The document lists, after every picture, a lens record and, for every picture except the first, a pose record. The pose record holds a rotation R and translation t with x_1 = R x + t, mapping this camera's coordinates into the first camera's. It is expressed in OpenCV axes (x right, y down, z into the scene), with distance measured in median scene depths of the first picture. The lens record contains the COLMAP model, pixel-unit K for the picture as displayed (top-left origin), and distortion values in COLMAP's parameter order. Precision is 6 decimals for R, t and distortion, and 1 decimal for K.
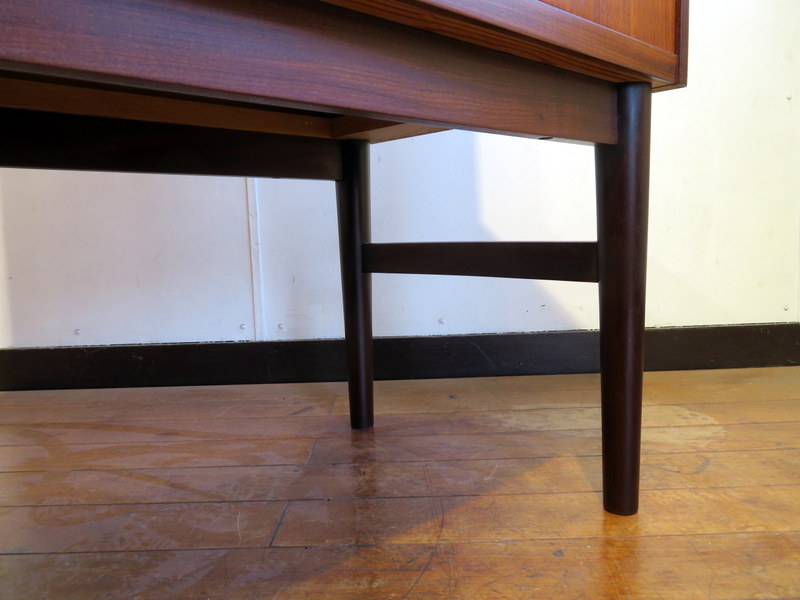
lens RADIAL K [[620.4, 0, 400.0], [0, 620.4, 300.0], [0, 0, 1]] dist [-0.014736, 0.000323]
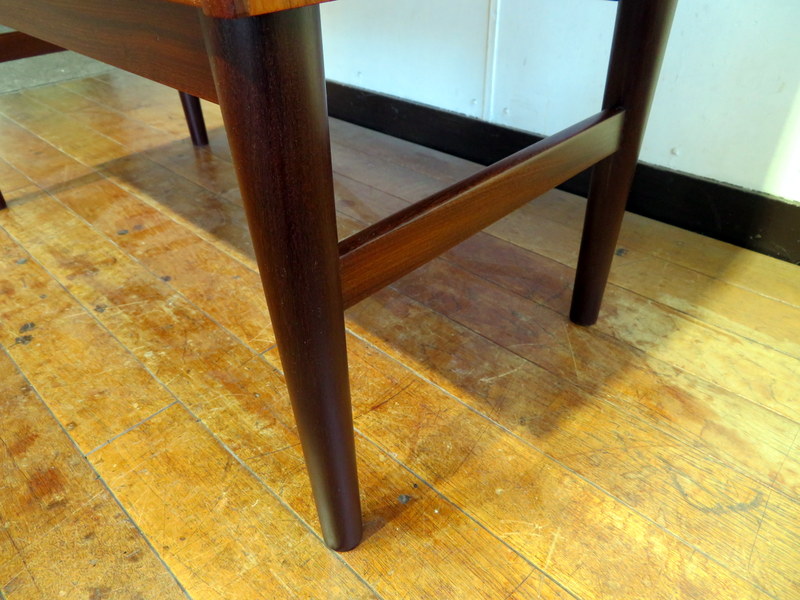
lens RADIAL K [[571.3, 0, 400.0], [0, 571.3, 300.0], [0, 0, 1]] dist [-0.016351, 0.006887]
pose [[0.727888, 0.413634, -0.546887, 0.370927], [-0.076614, 0.841631, 0.534591, -0.216555], [0.681402, -0.347223, 0.644304, 0.297041]]
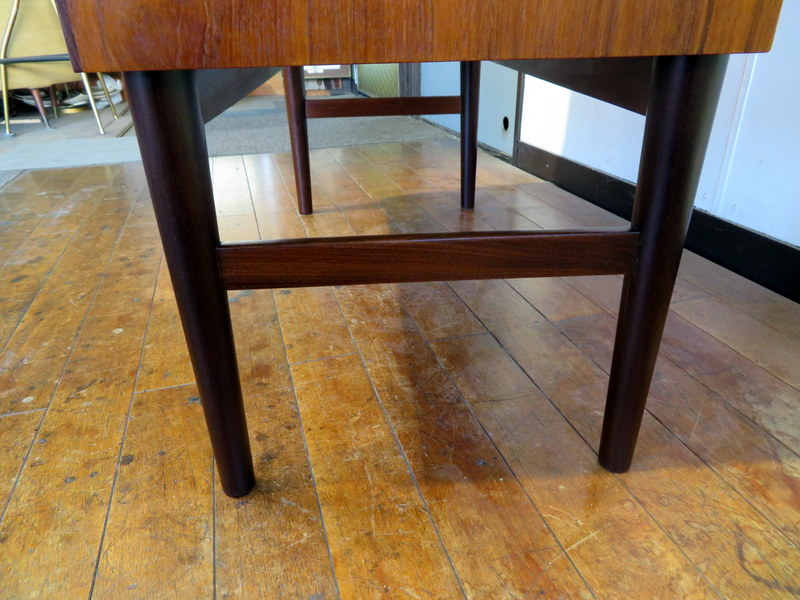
lens RADIAL K [[575.3, 0, 399.1], [0, 575.3, 285.4], [0, 0, 1]] dist [-0.003658, -0.000524]
pose [[0.286752, 0.428258, -0.856953, 0.615446], [-0.096553, 0.902883, 0.418903, -0.221946], [0.953127, -0.037380, 0.300253, 0.301519]]
